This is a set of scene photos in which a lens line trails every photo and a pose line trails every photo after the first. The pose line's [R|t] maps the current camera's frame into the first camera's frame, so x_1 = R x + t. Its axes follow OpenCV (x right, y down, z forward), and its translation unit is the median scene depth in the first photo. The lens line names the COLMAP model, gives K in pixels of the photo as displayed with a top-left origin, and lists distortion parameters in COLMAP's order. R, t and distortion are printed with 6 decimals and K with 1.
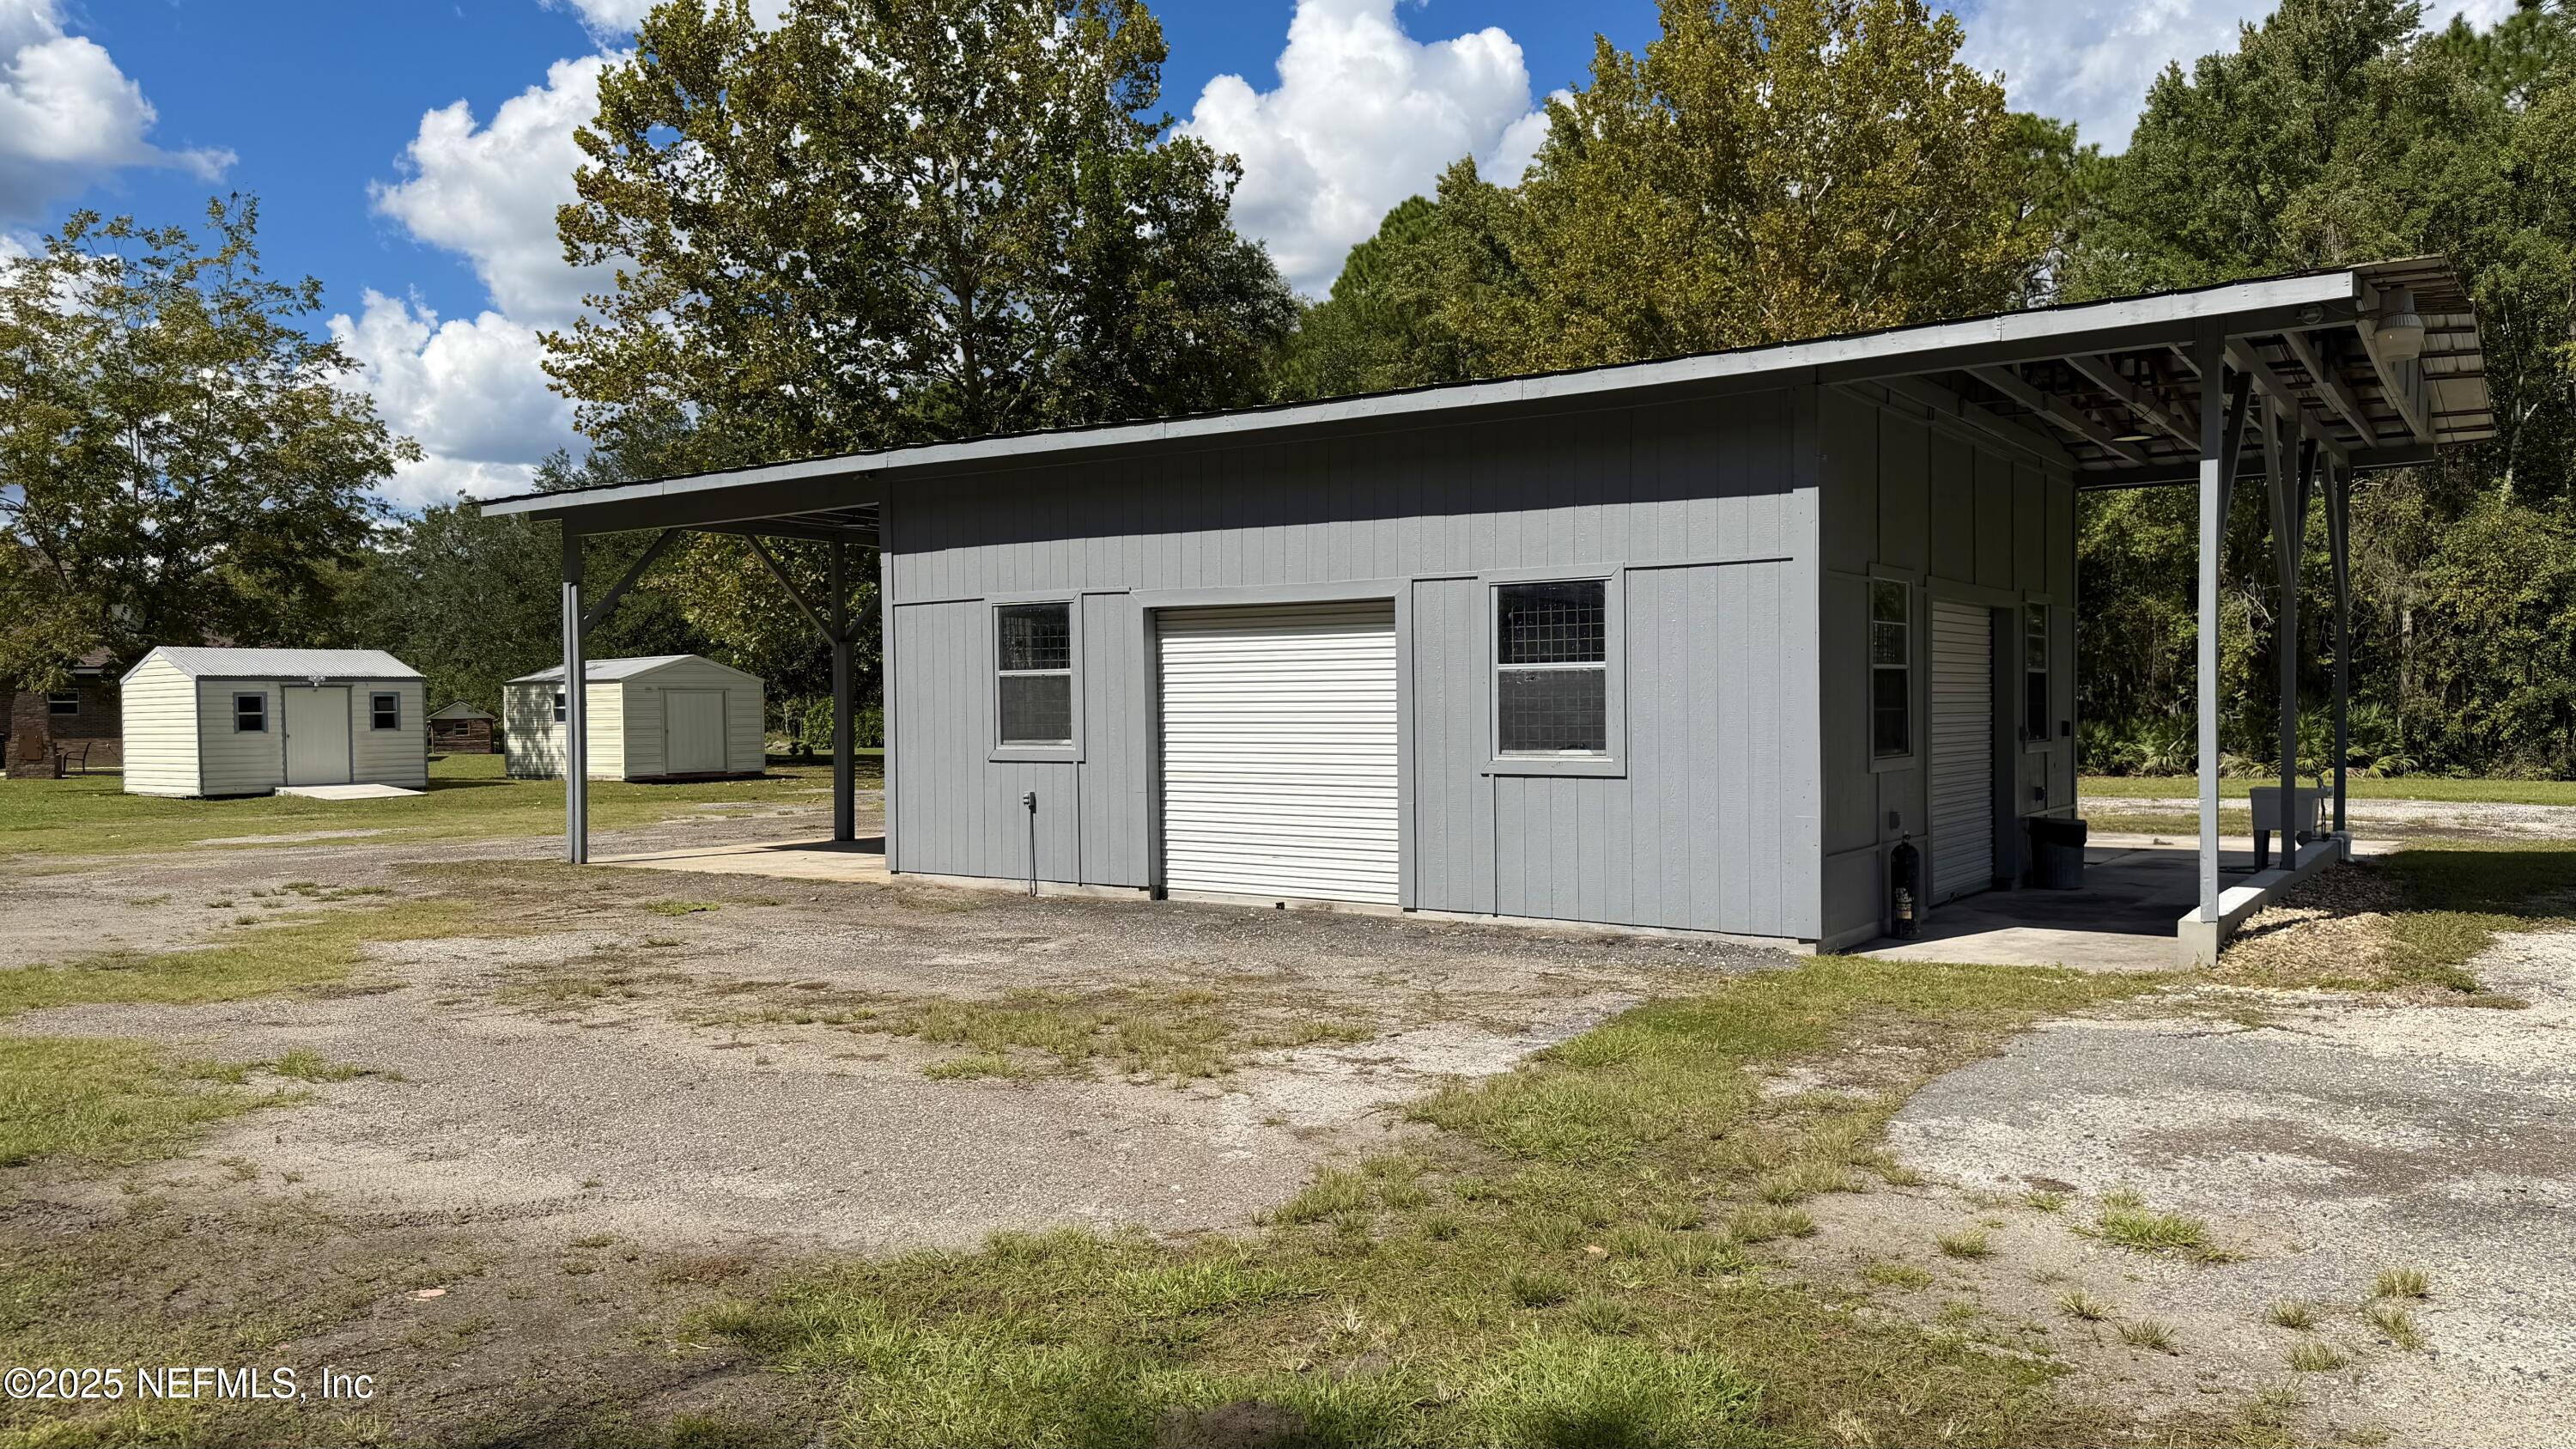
lens RADIAL K [[1864.5, 0, 1278.8], [0, 1864.5, 738.8], [0, 0, 1]] dist [0.114088, -0.199375]
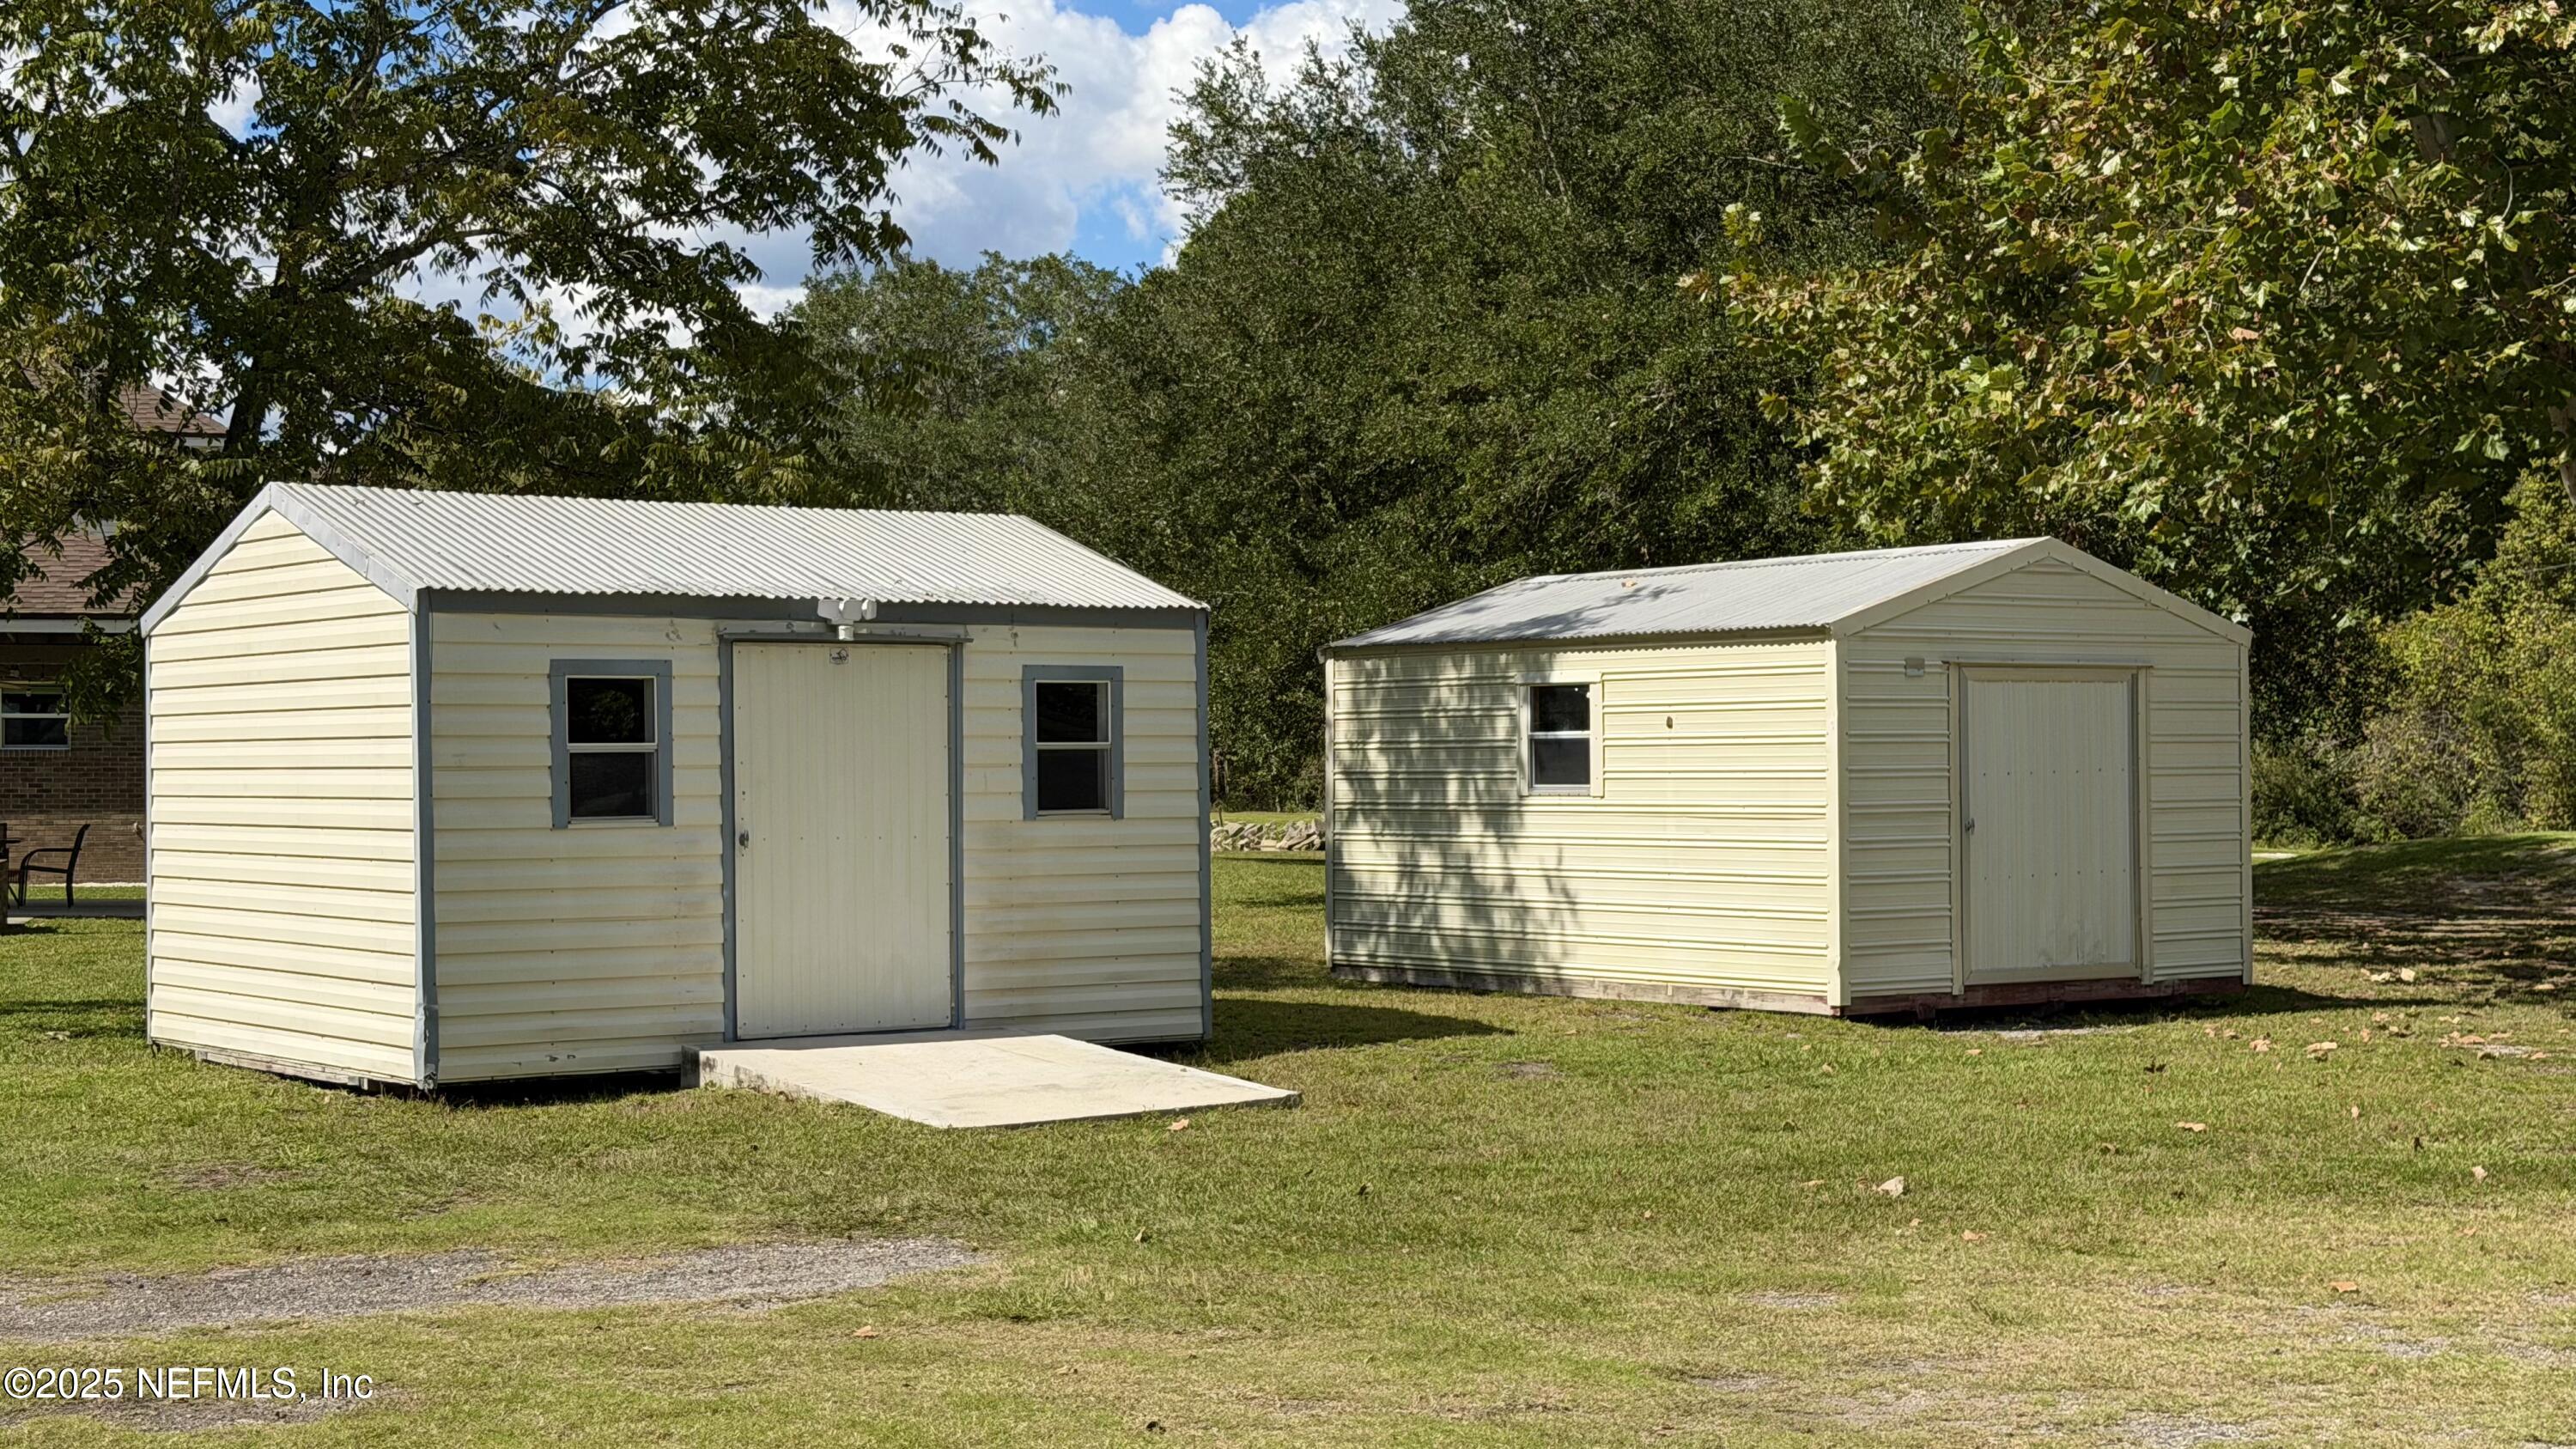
lens RADIAL K [[3524.9, 0, 1288.0], [0, 3524.9, 724.5], [0, 0, 1]] dist [-0.020139, -0.023889]
pose [[0.972340, 0.008859, -0.233403, -0.321813], [-0.013452, 0.999746, -0.018094, -0.008429], [0.233184, 0.020733, 0.972212, 0.528889]]
